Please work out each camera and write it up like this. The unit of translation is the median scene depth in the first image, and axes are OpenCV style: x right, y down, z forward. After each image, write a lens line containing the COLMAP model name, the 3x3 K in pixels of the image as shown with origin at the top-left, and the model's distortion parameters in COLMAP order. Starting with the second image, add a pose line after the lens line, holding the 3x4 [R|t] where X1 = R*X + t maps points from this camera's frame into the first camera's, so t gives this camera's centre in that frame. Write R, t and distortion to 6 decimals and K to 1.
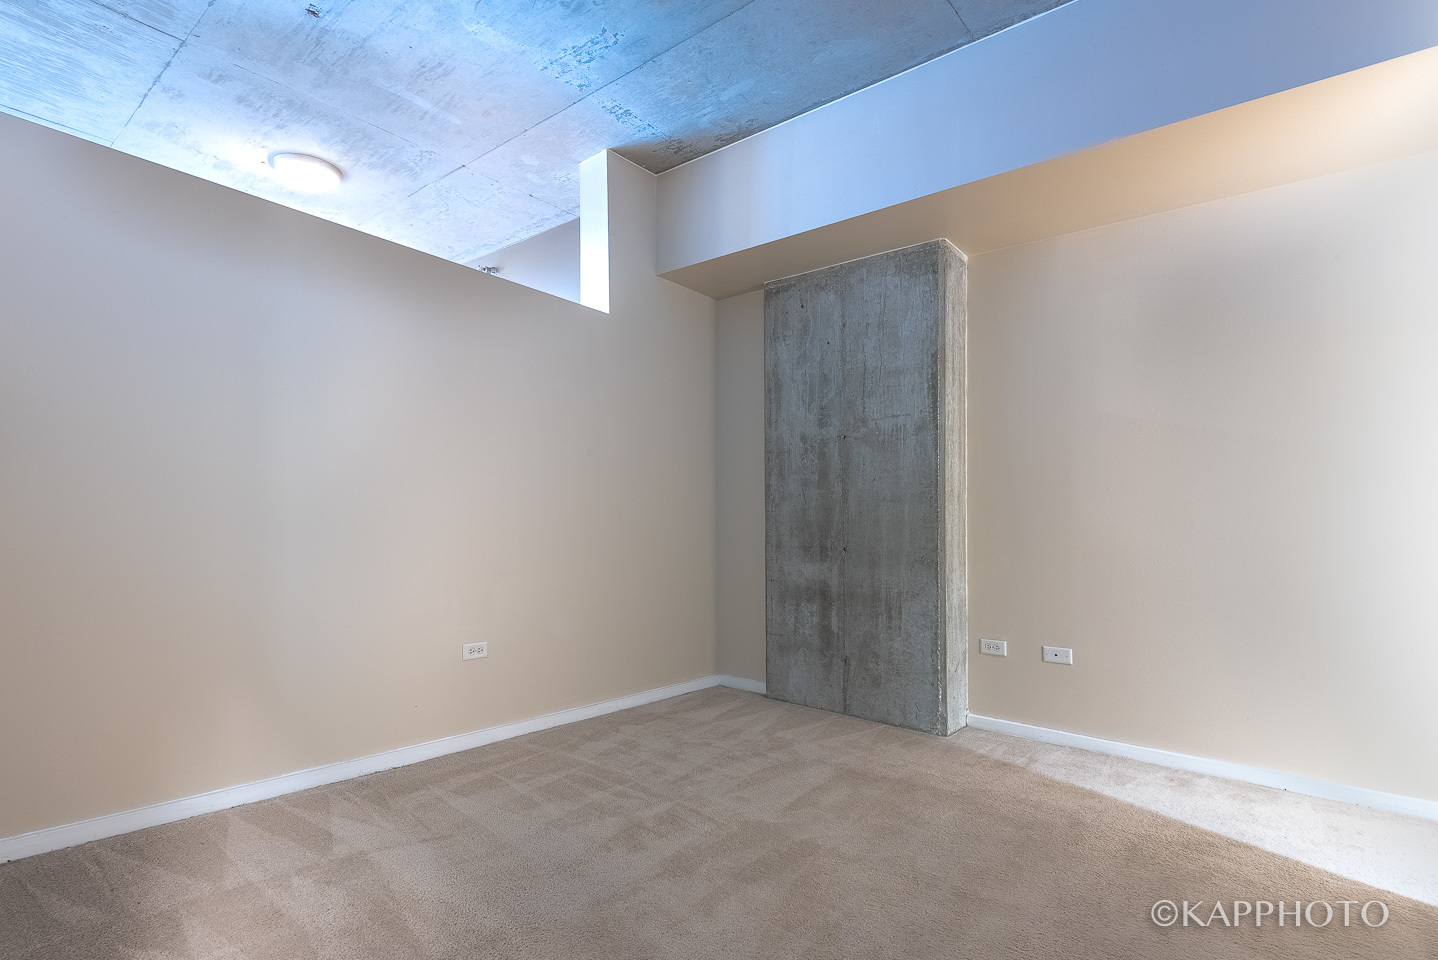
lens RADIAL K [[689.1, 0, 728.3], [0, 689.1, 526.8], [0, 0, 1]] dist [0.001588, -0.000049]
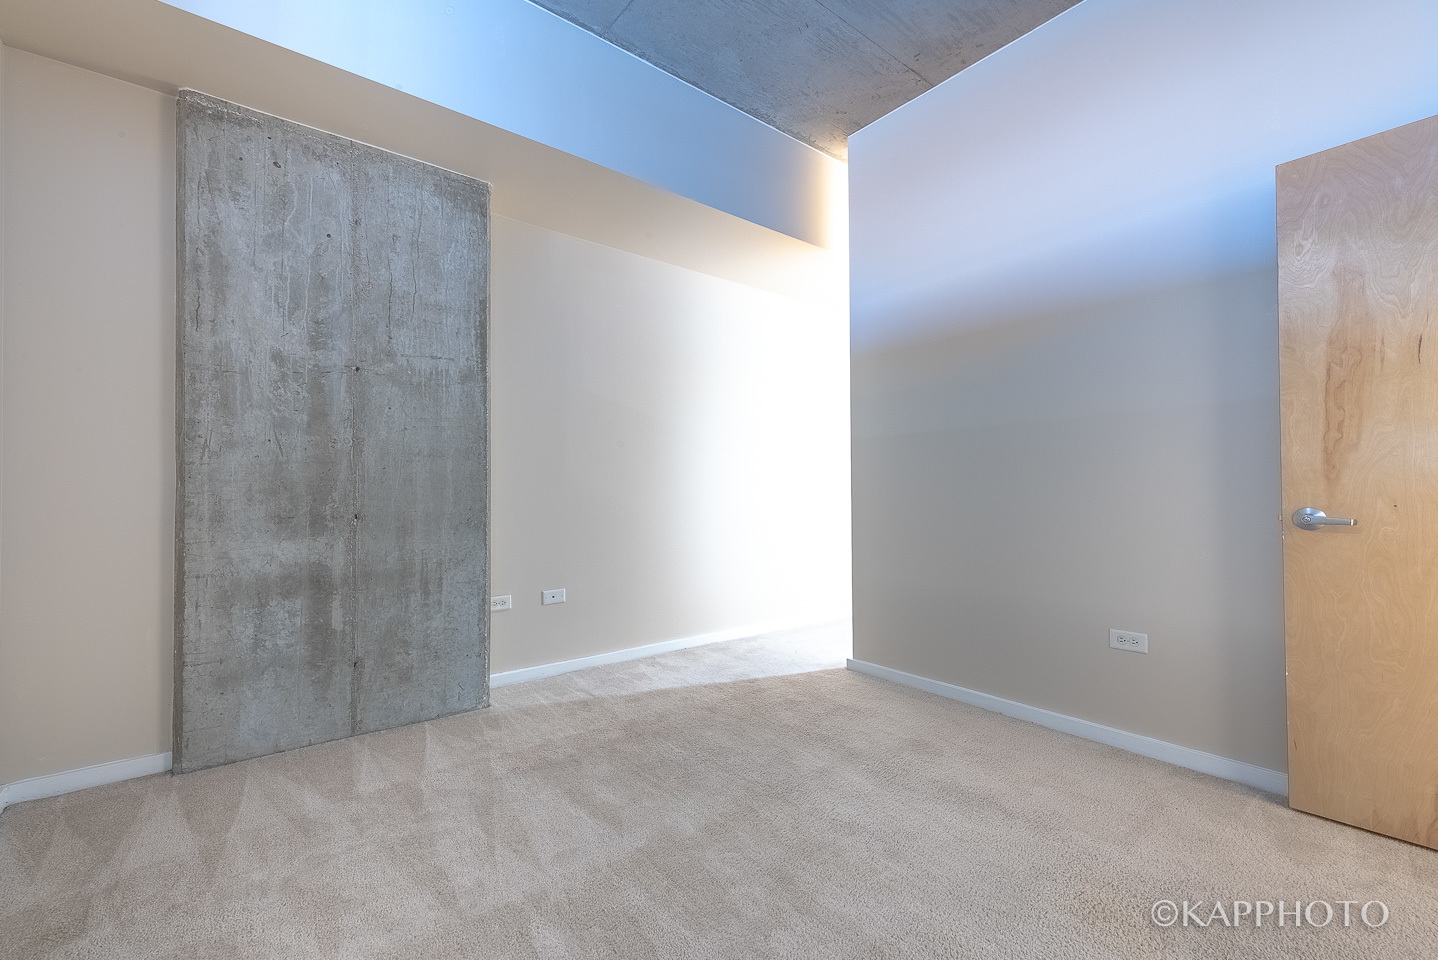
lens RADIAL K [[600.0, 0, 719.0], [0, 600.0, 471.7], [0, 0, 1]] dist [0.010031, -0.002590]
pose [[0.218441, 0.010237, 0.975796, -0.399088], [0.009176, 0.999879, -0.012544, -0.004840], [-0.975807, 0.011694, 0.218321, 0.474084]]
